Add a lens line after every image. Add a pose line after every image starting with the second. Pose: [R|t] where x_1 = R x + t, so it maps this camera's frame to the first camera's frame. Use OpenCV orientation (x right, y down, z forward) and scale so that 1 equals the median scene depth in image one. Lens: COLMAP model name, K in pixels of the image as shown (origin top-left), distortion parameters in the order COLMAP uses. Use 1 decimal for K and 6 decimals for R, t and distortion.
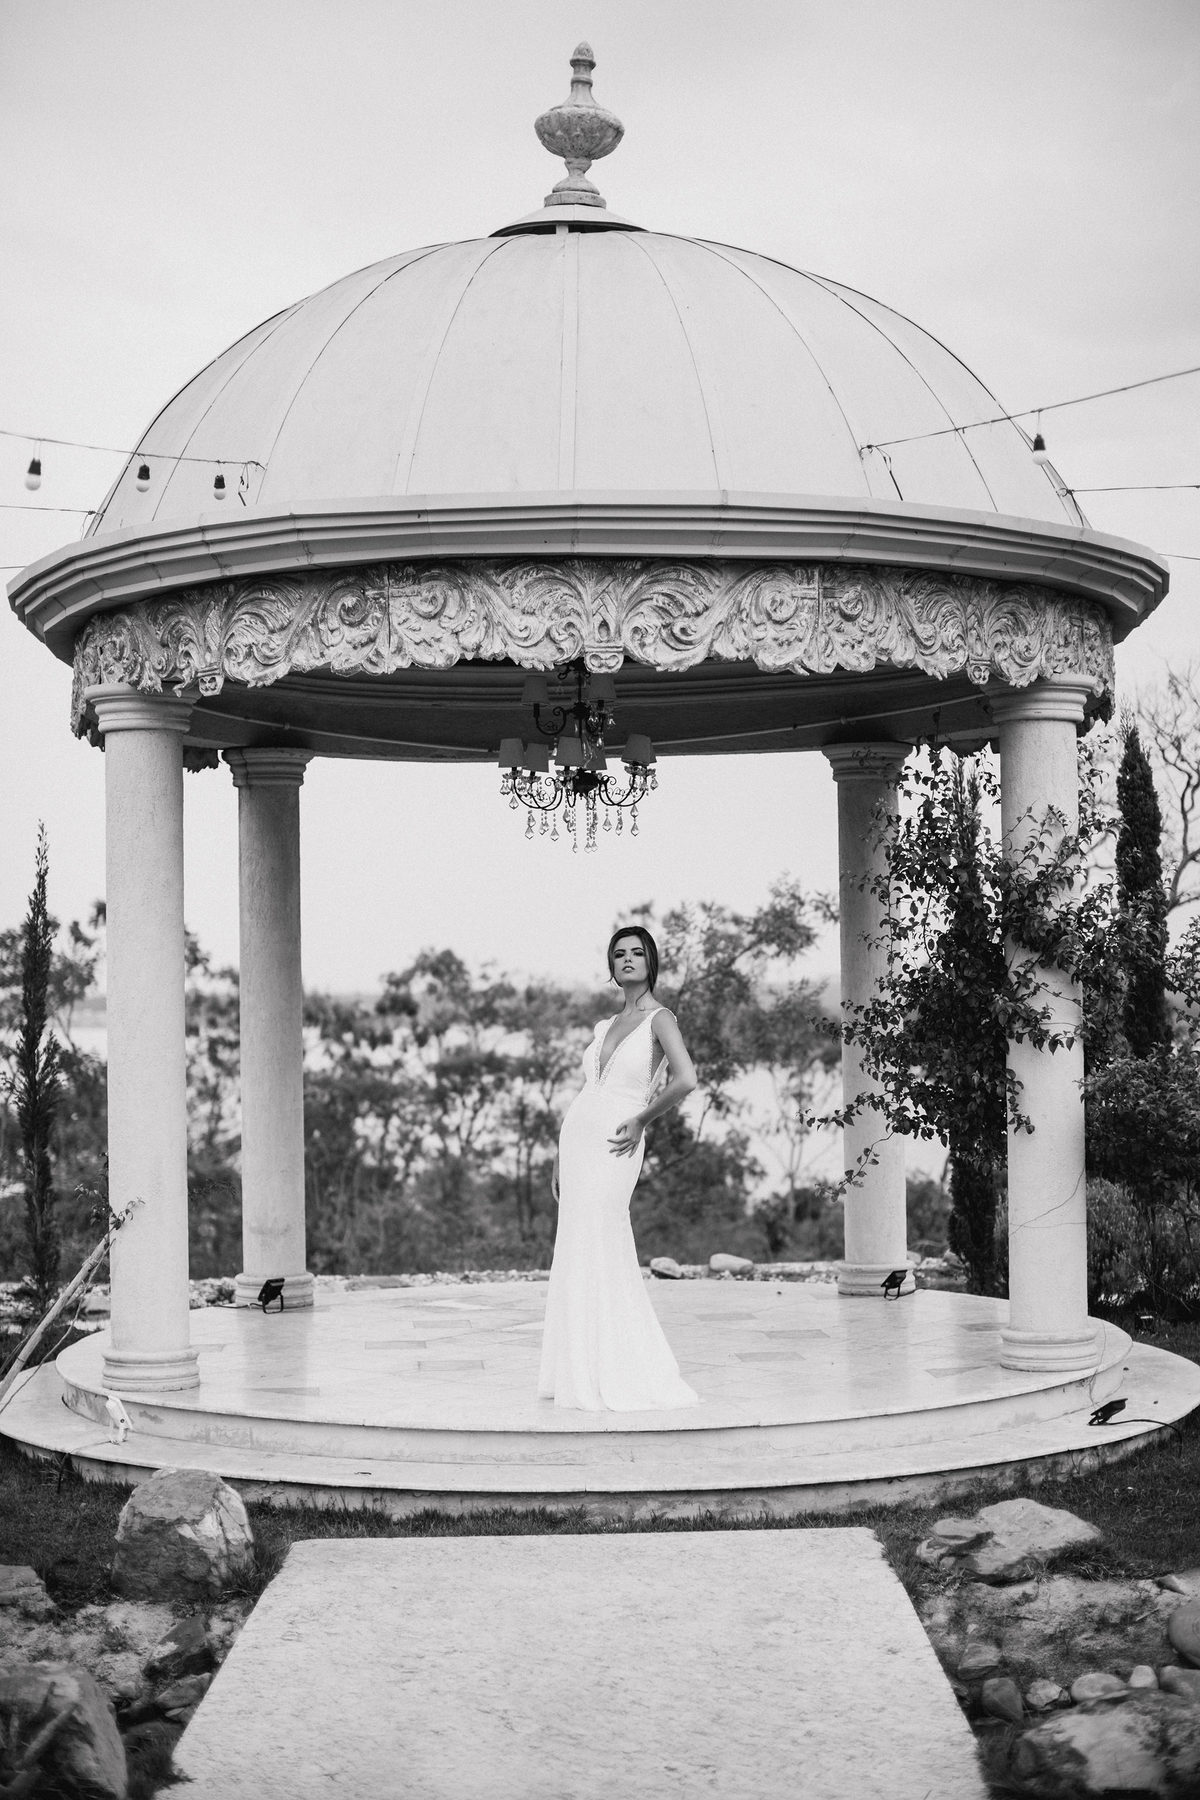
lens RADIAL K [[2597.3, 0, 590.8], [0, 2597.3, 895.3], [0, 0, 1]] dist [-0.189644, 0.446640]
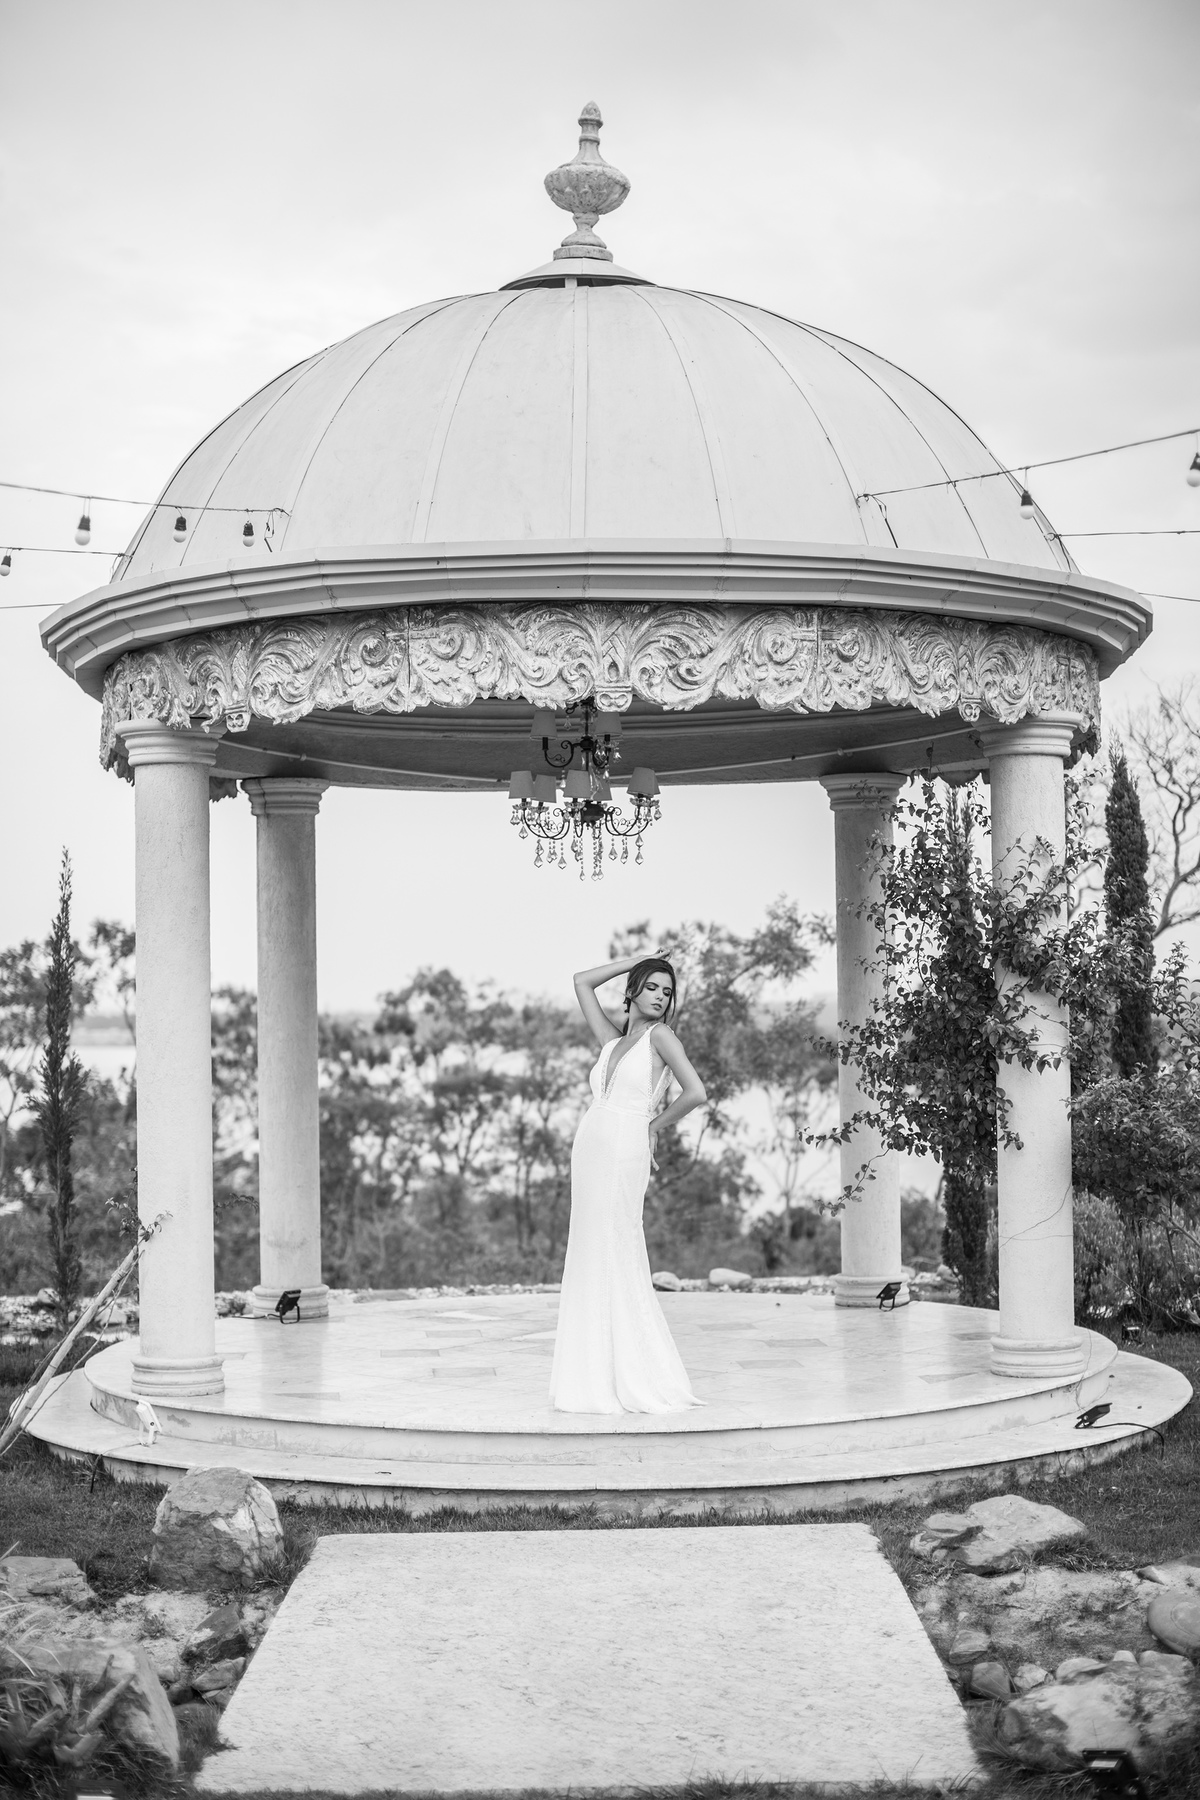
lens RADIAL K [[2597.3, 0, 590.8], [0, 2597.3, 895.3], [0, 0, 1]] dist [-0.189644, 0.446640]
pose [[0.999998, 0.000712, 0.002034, -0.006005], [-0.000697, 0.999973, -0.007347, -0.003355], [-0.002040, 0.007346, 0.999971, -0.050258]]
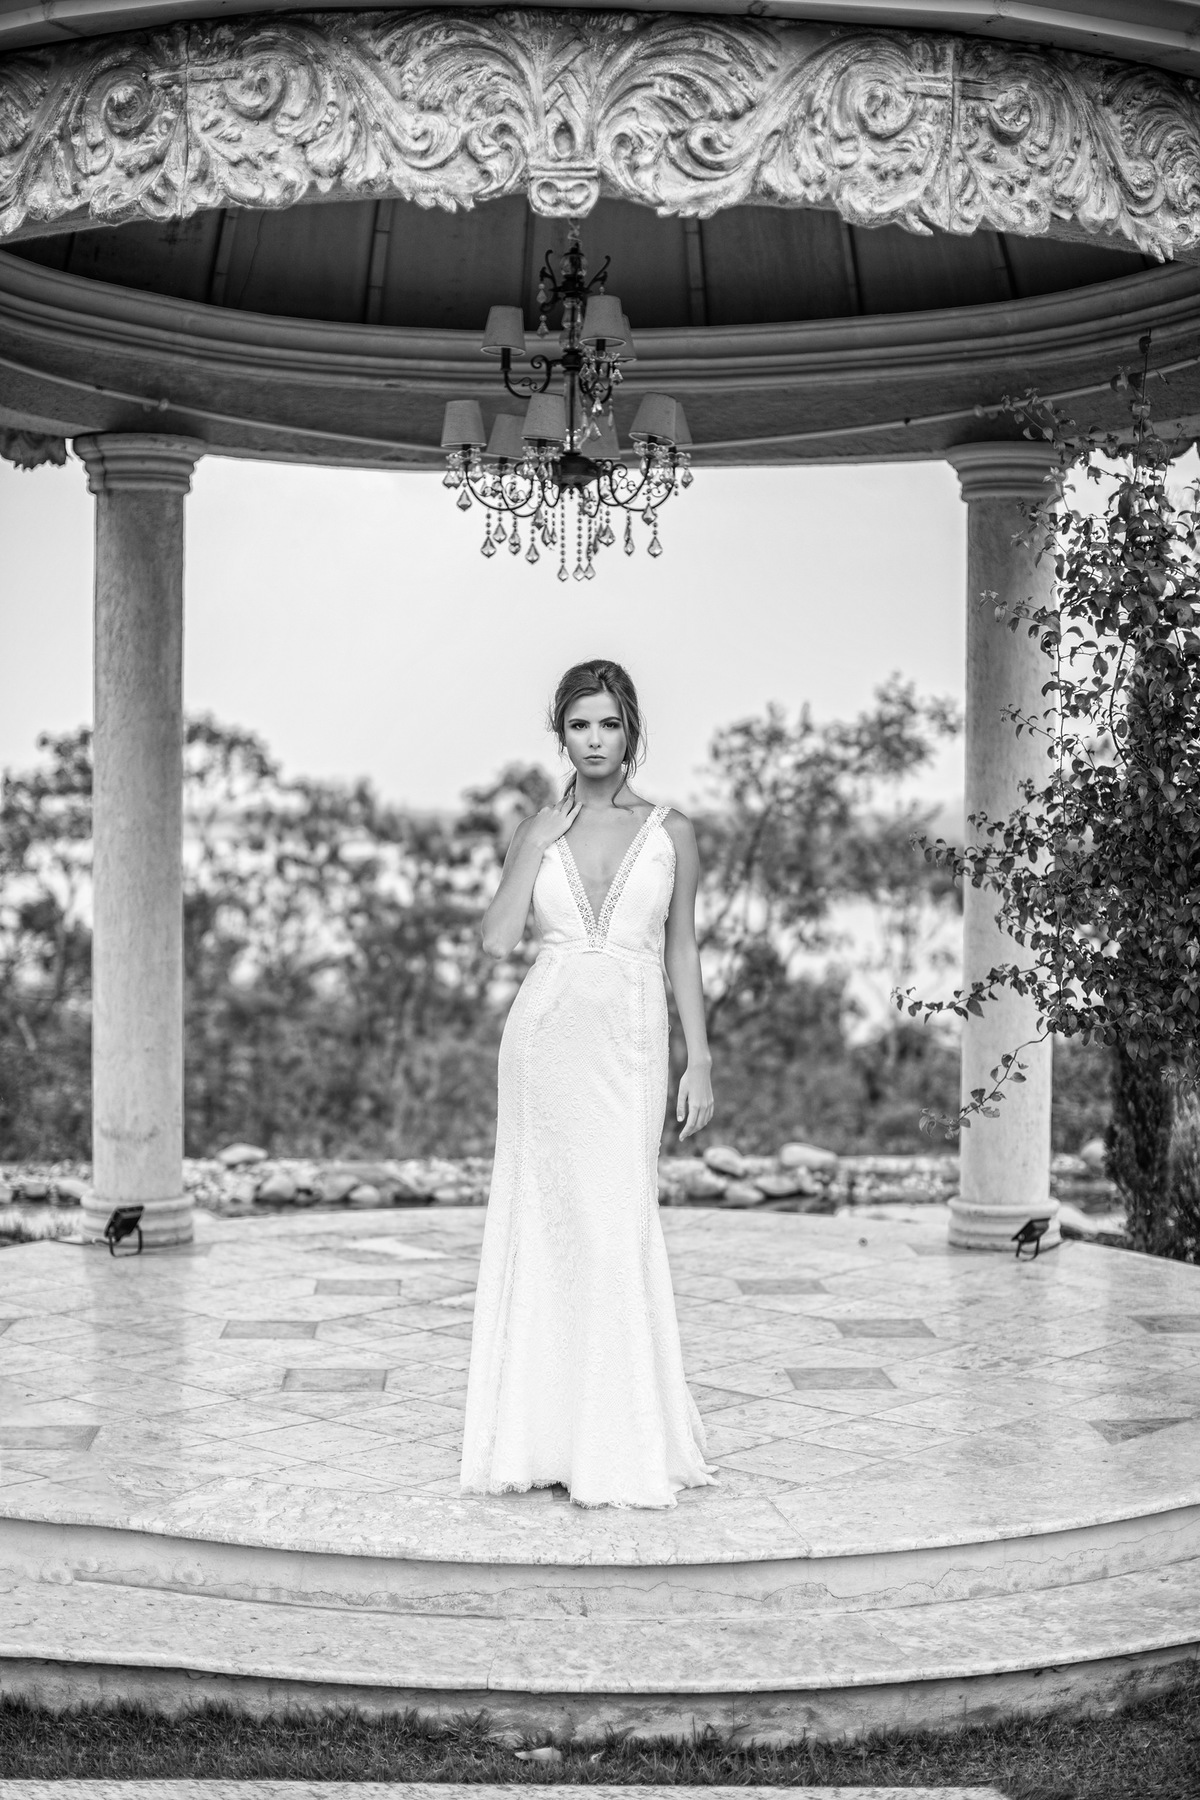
lens RADIAL K [[2597.3, 0, 590.8], [0, 2597.3, 895.3], [0, 0, 1]] dist [-0.189644, 0.446640]
pose [[0.998891, 0.022918, -0.041137, 0.036001], [-0.020078, 0.997471, 0.068179, 0.021338], [0.042595, -0.067278, 0.996825, 0.427875]]
